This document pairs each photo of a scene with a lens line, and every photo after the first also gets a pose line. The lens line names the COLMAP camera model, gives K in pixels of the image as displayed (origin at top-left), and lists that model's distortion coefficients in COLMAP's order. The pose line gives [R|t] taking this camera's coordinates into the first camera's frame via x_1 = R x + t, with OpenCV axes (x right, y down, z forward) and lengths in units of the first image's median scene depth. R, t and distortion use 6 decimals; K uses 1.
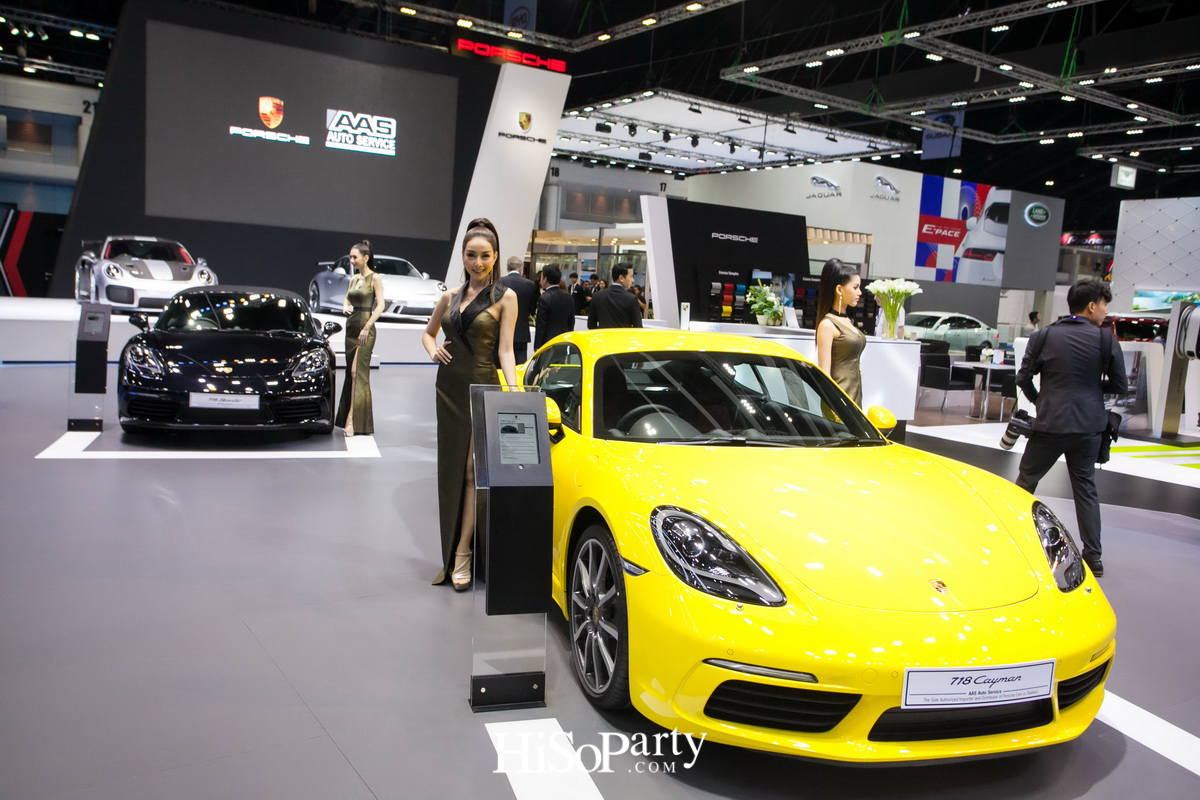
lens RADIAL K [[937.0, 0, 565.8], [0, 937.0, 379.4], [0, 0, 1]] dist [-0.032189, 0.076572]
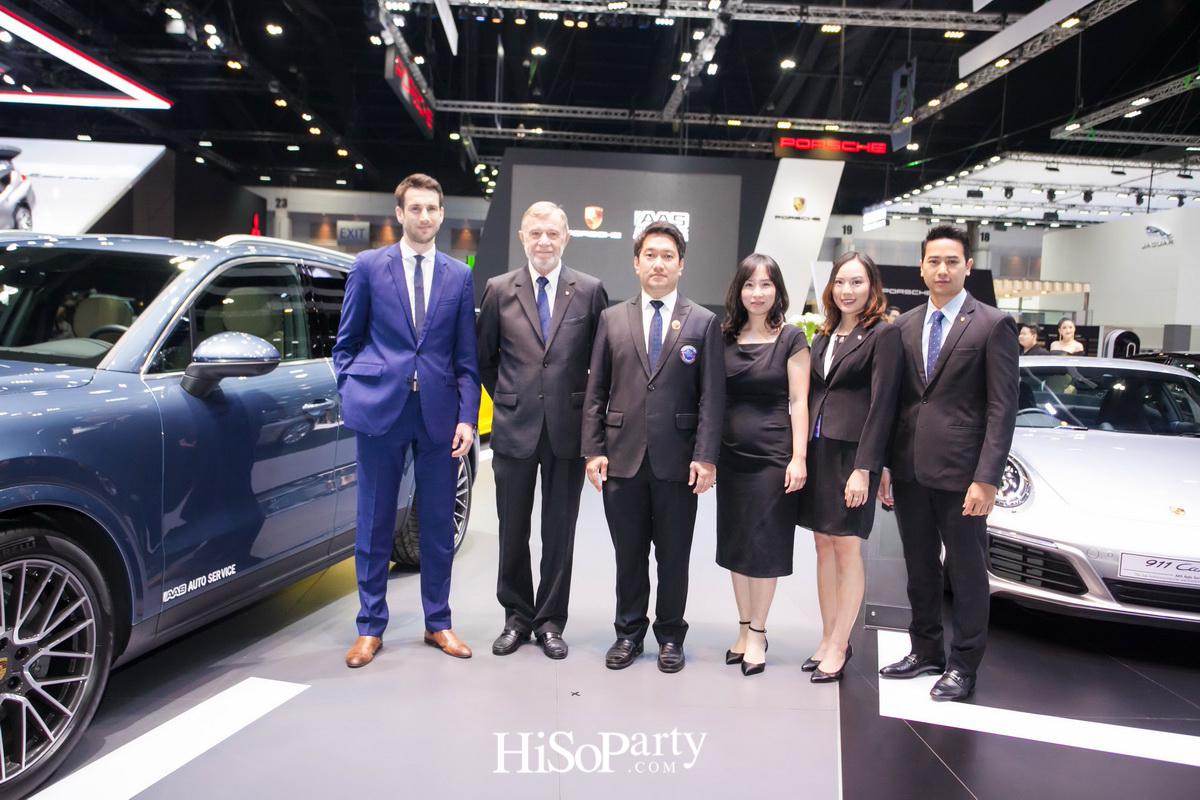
lens RADIAL K [[957.9, 0, 582.5], [0, 957.9, 394.4], [0, 0, 1]] dist [-0.013038, 0.054221]
pose [[0.847751, 0.011762, -0.530263, 0.300491], [-0.047808, 0.997379, -0.054310, 0.038890], [0.528235, 0.071393, 0.846092, -0.139160]]
